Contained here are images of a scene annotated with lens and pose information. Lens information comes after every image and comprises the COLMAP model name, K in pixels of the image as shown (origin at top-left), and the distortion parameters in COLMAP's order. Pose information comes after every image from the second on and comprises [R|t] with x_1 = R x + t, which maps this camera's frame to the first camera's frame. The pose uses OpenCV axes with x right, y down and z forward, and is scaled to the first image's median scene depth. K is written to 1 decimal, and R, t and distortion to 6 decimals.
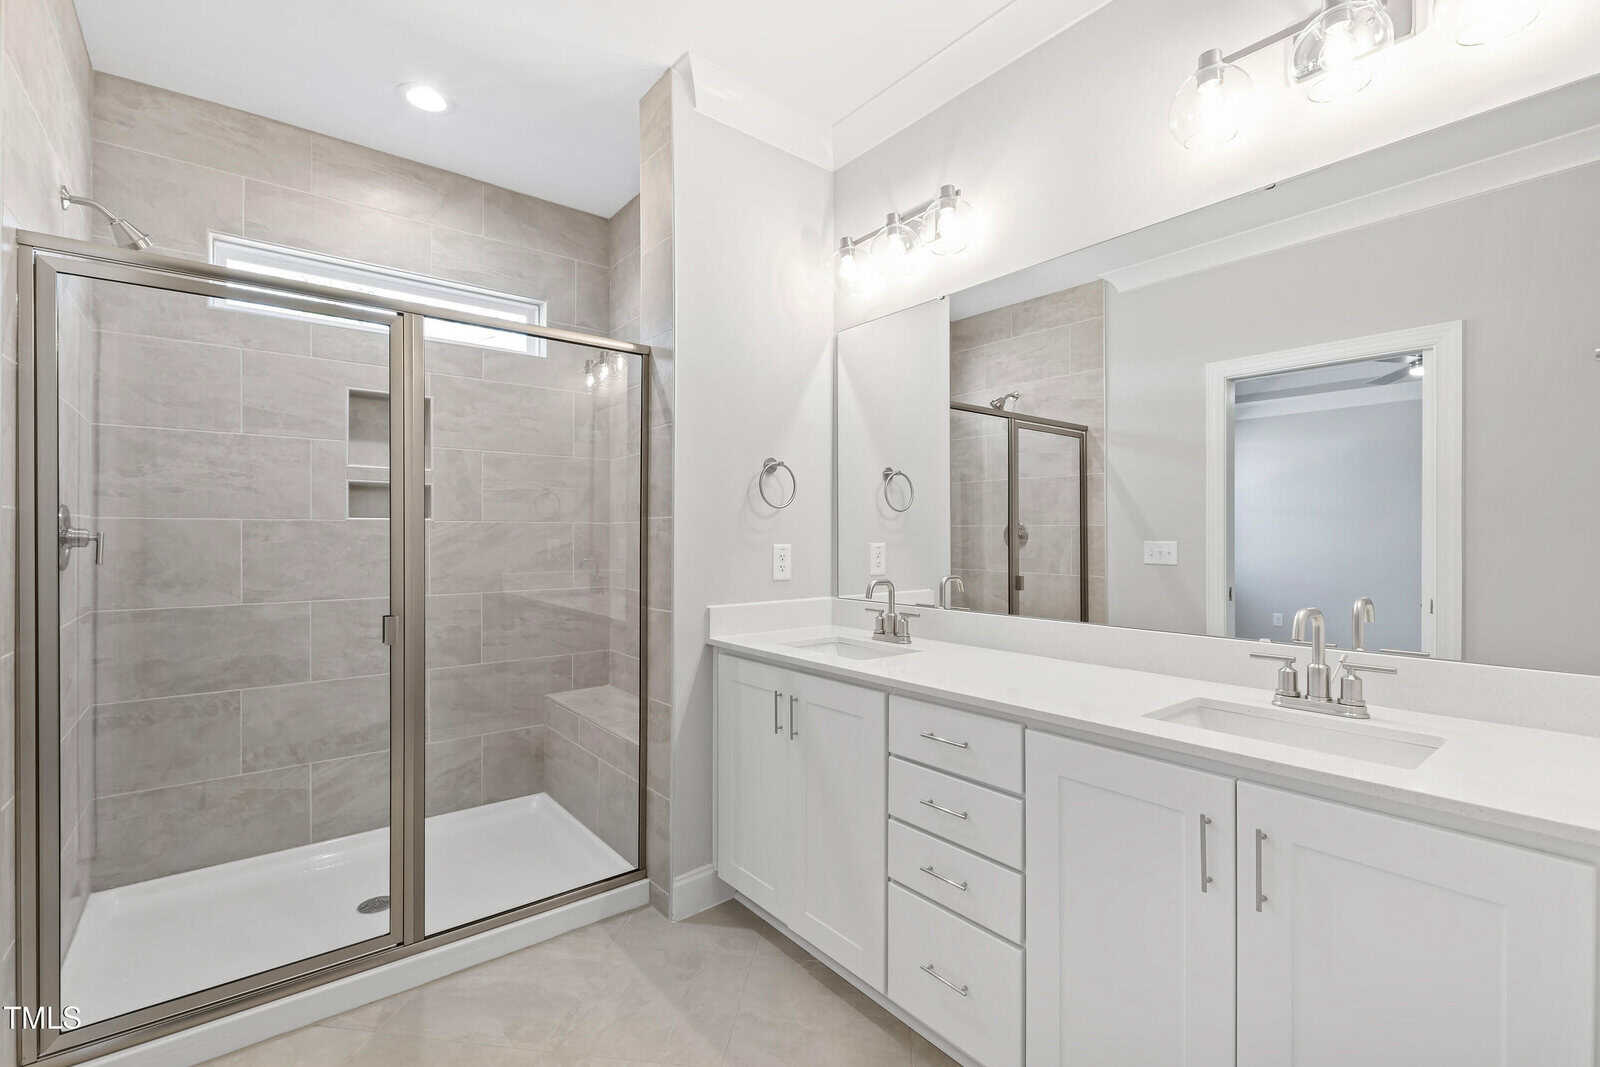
lens RADIAL K [[699.5, 0, 791.0], [0, 699.5, 535.5], [0, 0, 1]] dist [0.006214, -0.002502]
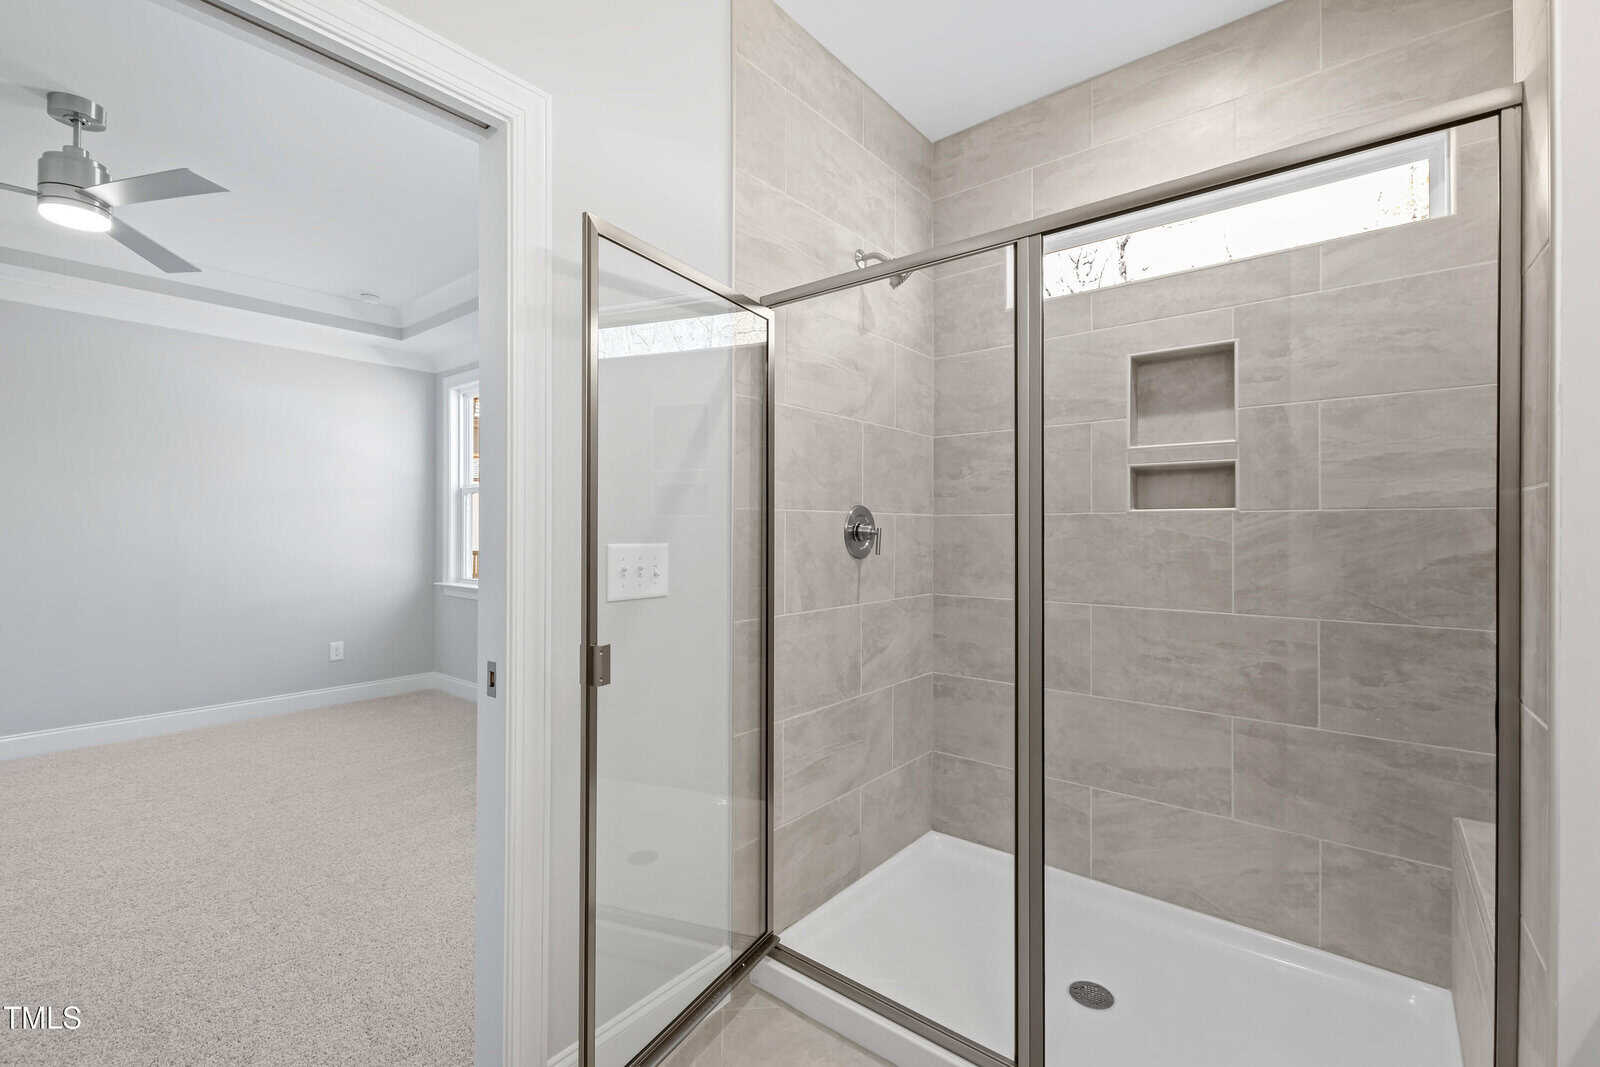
lens RADIAL K [[699.5, 0, 798.9], [0, 699.5, 525.5], [0, 0, 1]] dist [0.006214, -0.002502]
pose [[0.208622, -0.005623, -0.977980, 0.096356], [-0.000596, 0.999983, -0.005876, -0.001530], [0.977996, 0.001809, 0.208615, 0.401051]]
